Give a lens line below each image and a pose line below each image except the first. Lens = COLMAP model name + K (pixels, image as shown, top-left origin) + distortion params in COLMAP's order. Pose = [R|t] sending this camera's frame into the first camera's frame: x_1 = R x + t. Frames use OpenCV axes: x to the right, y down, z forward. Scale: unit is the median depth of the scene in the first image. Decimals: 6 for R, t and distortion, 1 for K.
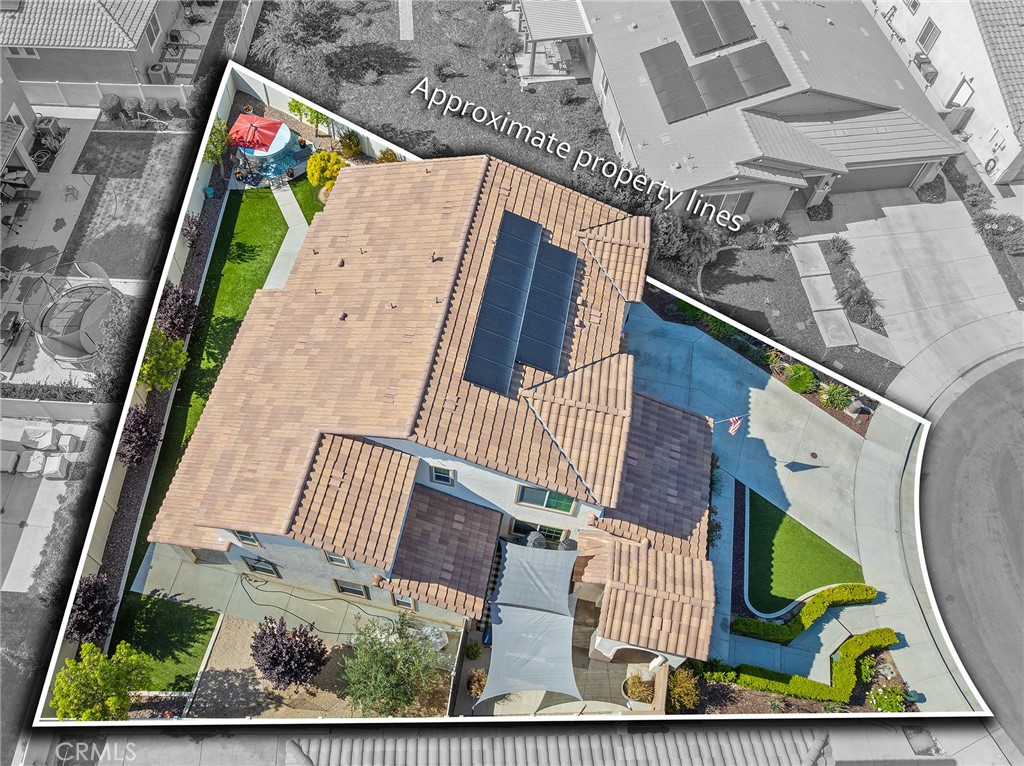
lens RADIAL K [[781.8, 0, 464.3], [0, 781.8, 346.3], [0, 0, 1]] dist [-0.036958, -0.003559]
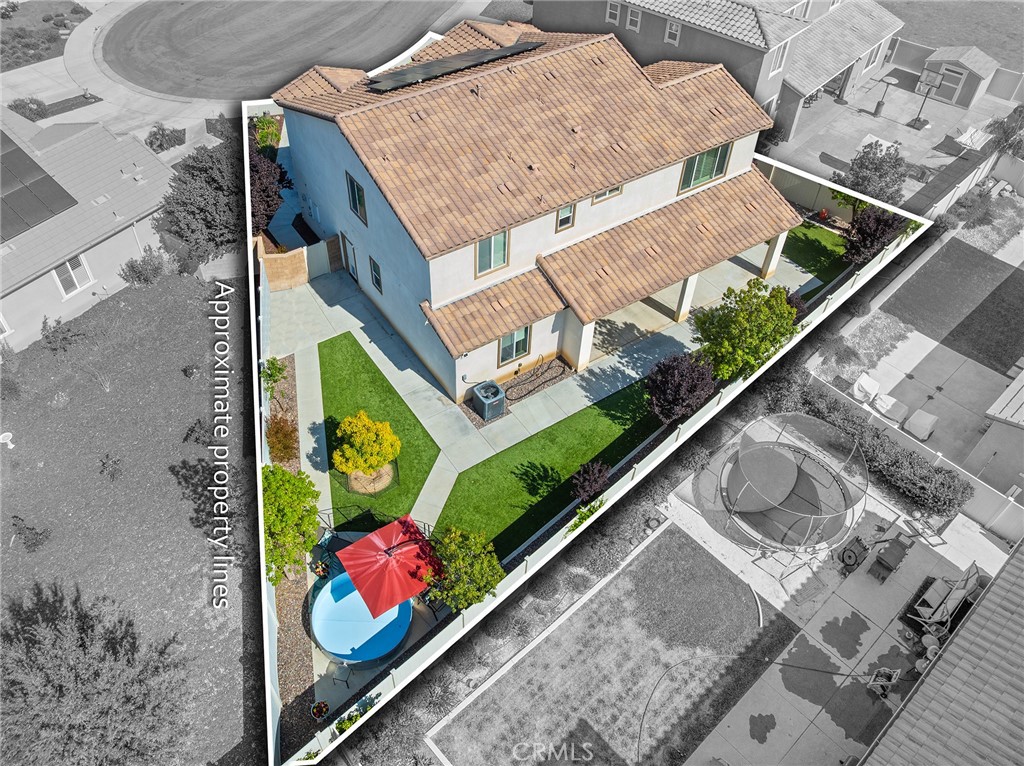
lens RADIAL K [[781.8, 0, 464.3], [0, 781.8, 346.3], [0, 0, 1]] dist [-0.036958, -0.003559]
pose [[-0.701078, -0.500914, 0.507517, -0.531643], [0.606217, -0.043905, 0.794087, -0.701898], [-0.375487, 0.864383, 0.334443, 0.695959]]
